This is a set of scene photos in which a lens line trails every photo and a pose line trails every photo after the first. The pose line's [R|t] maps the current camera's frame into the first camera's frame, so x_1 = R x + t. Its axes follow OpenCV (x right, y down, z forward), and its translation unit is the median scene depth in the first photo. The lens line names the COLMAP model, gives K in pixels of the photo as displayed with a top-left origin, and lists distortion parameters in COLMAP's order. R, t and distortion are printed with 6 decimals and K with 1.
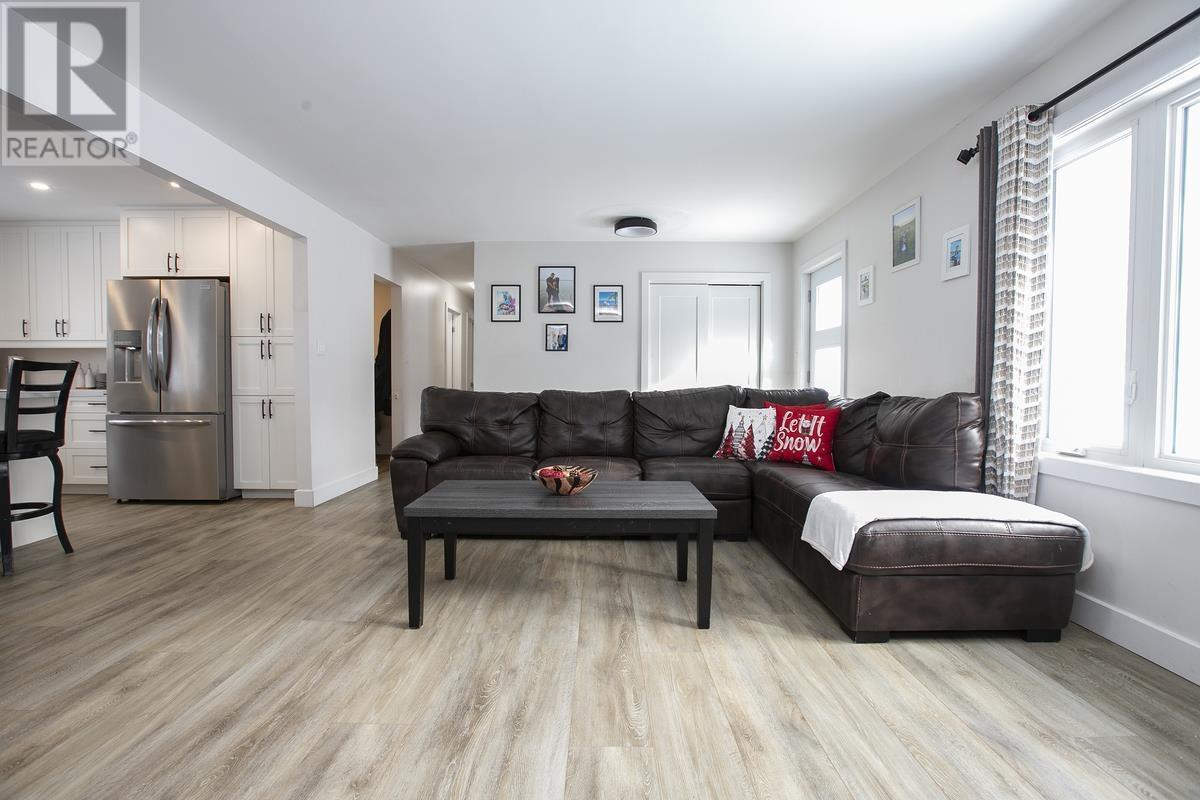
lens RADIAL K [[540.9, 0, 600.3], [0, 540.9, 397.1], [0, 0, 1]] dist [-0.053949, 0.016188]
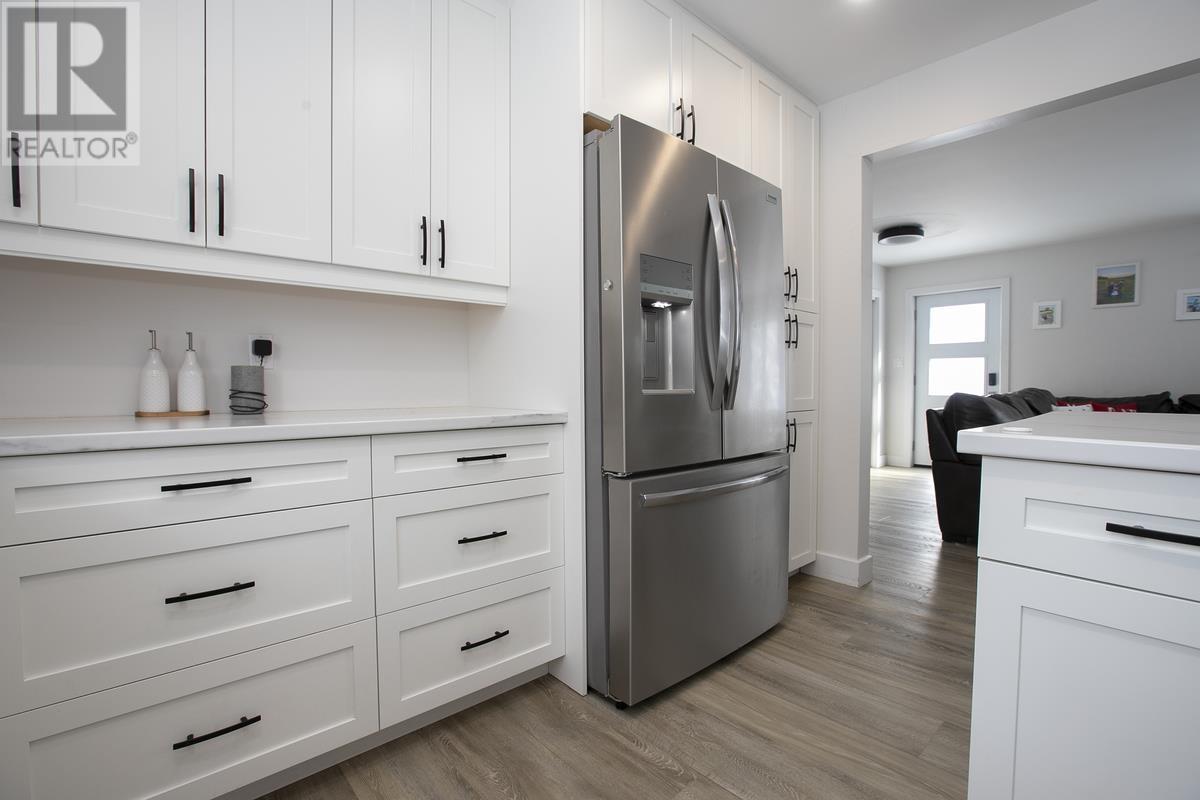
lens RADIAL K [[540.9, 0, 597.5], [0, 540.9, 401.4], [0, 0, 1]] dist [-0.053949, 0.016188]
pose [[0.746760, -0.025459, 0.664606, -1.522758], [0.023442, 0.999654, 0.011955, -0.035308], [-0.664680, 0.006652, 0.747098, 0.922126]]
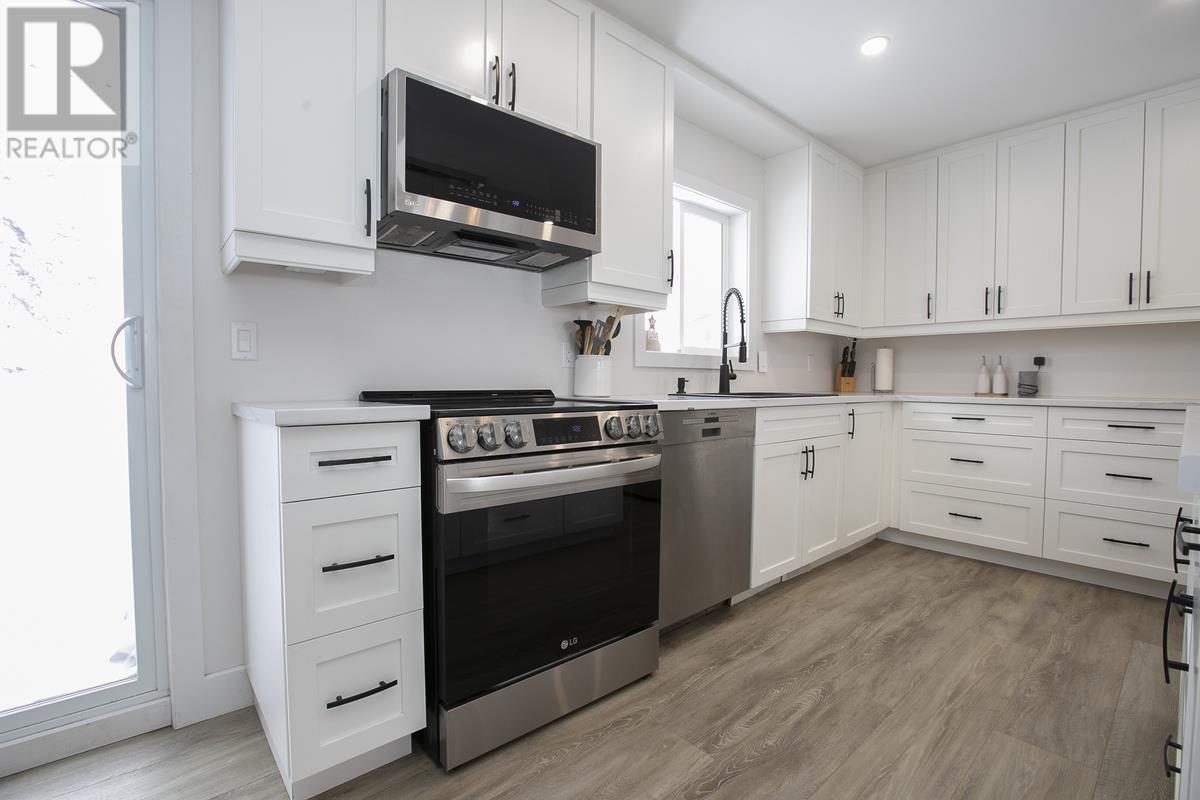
lens RADIAL K [[540.9, 0, 597.2], [0, 540.9, 399.5], [0, 0, 1]] dist [-0.053949, 0.016188]
pose [[0.656989, 0.027224, -0.753408, -1.235951], [-0.026240, 0.999568, 0.013238, -0.011817], [0.753443, 0.011072, 0.657420, 0.309214]]
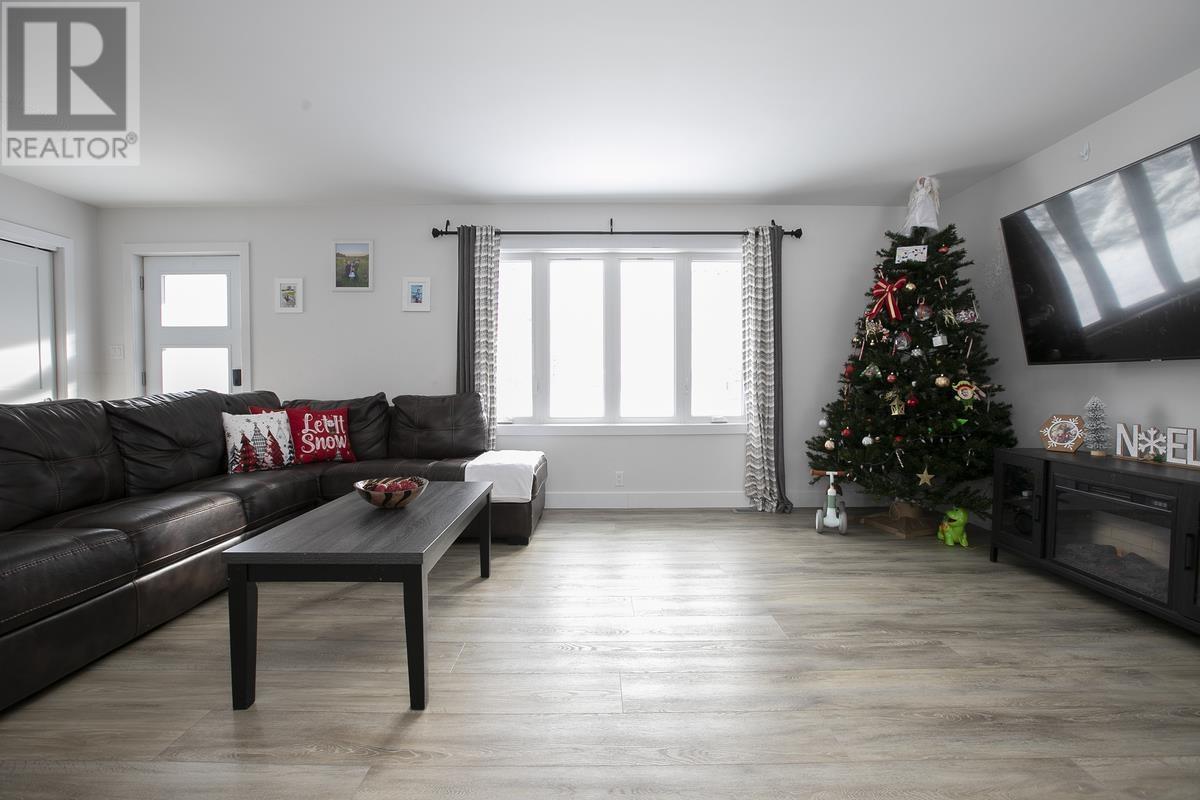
lens RADIAL K [[540.9, 0, 600.4], [0, 540.9, 399.4], [0, 0, 1]] dist [-0.053949, 0.016188]
pose [[-0.011916, -0.030215, 0.999472, -0.704222], [0.029417, 0.999100, 0.030554, -0.015716], [-0.999496, 0.029766, -0.011017, 0.472767]]
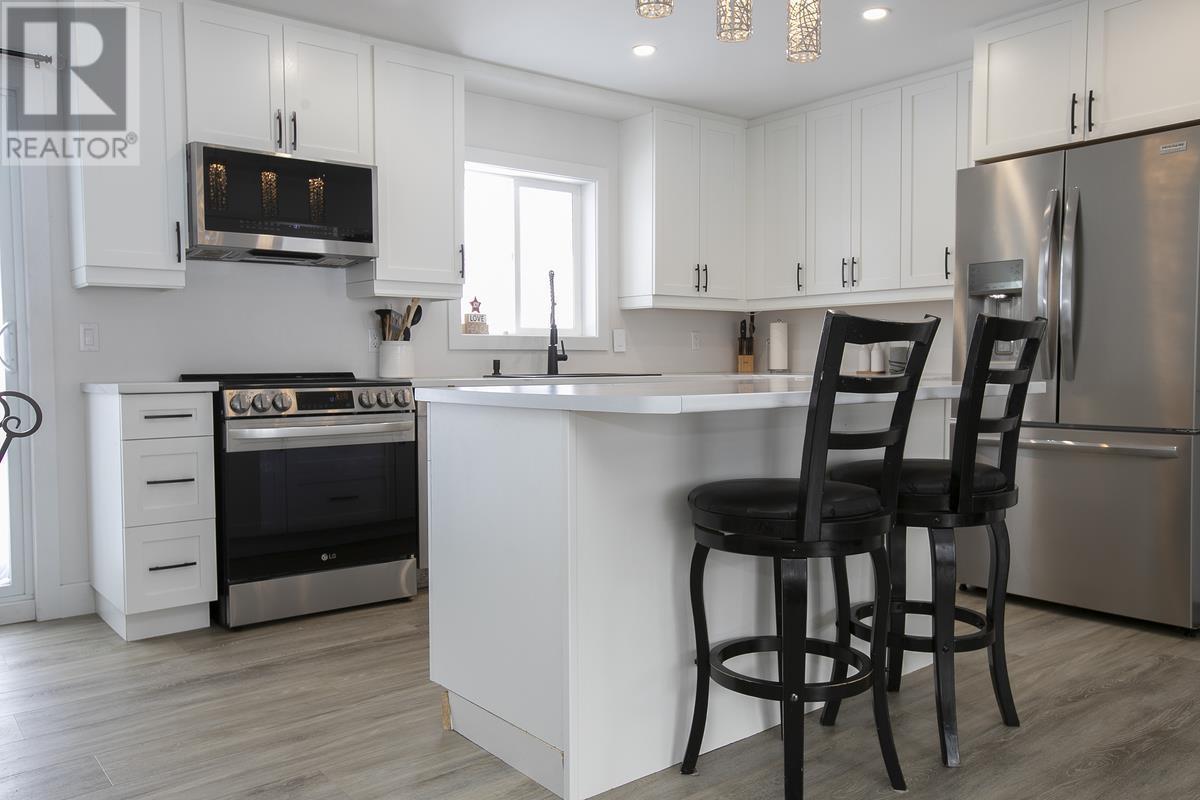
lens RADIAL K [[941.9, 0, 600.0], [0, 941.9, 396.4], [0, 0, 1]] dist [0.006063, 0.025876]
pose [[0.623486, 0.022619, -0.781507, -0.529473], [-0.015187, 0.999743, 0.016819, -0.007028], [0.781687, 0.001383, 0.623669, 0.153291]]
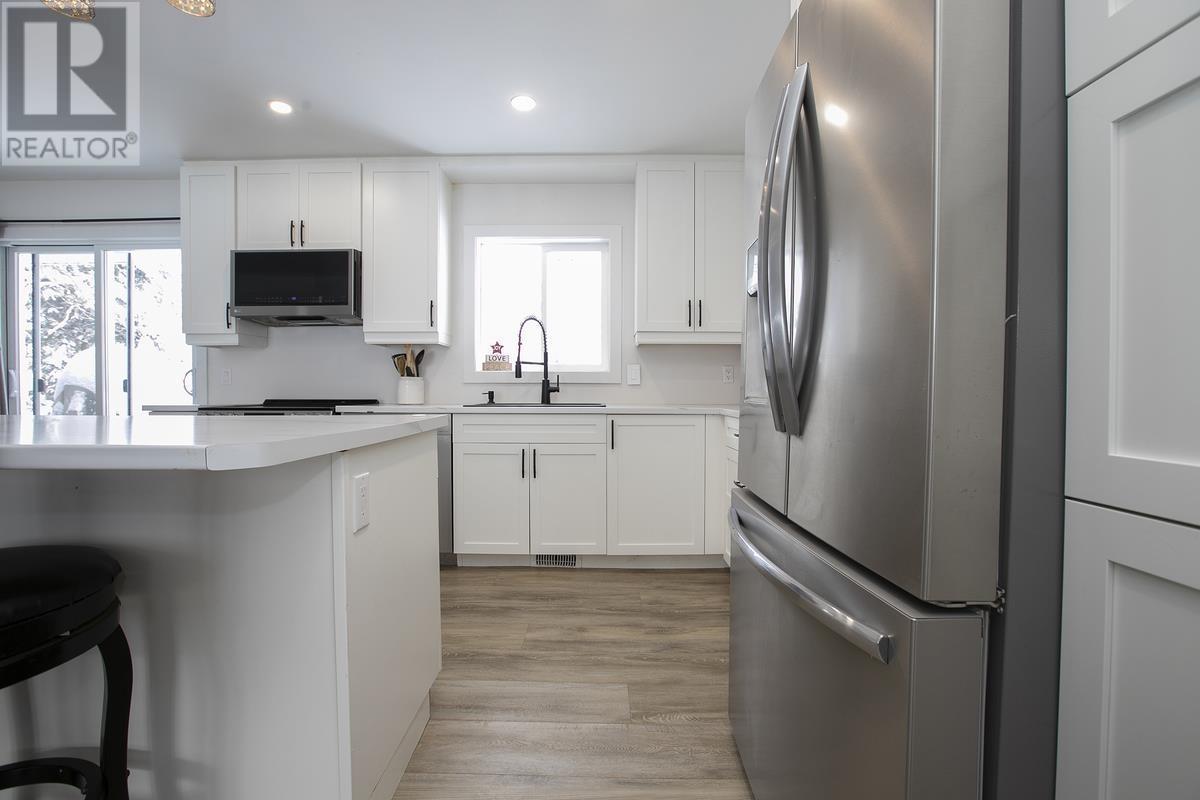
lens RADIAL K [[540.9, 0, 597.3], [0, 540.9, 401.5], [0, 0, 1]] dist [-0.053949, 0.016188]
pose [[-0.000906, 0.012672, -0.999919, -0.732217], [-0.030821, 0.999444, 0.012694, -0.035809], [0.999525, 0.030830, -0.000515, 1.133515]]
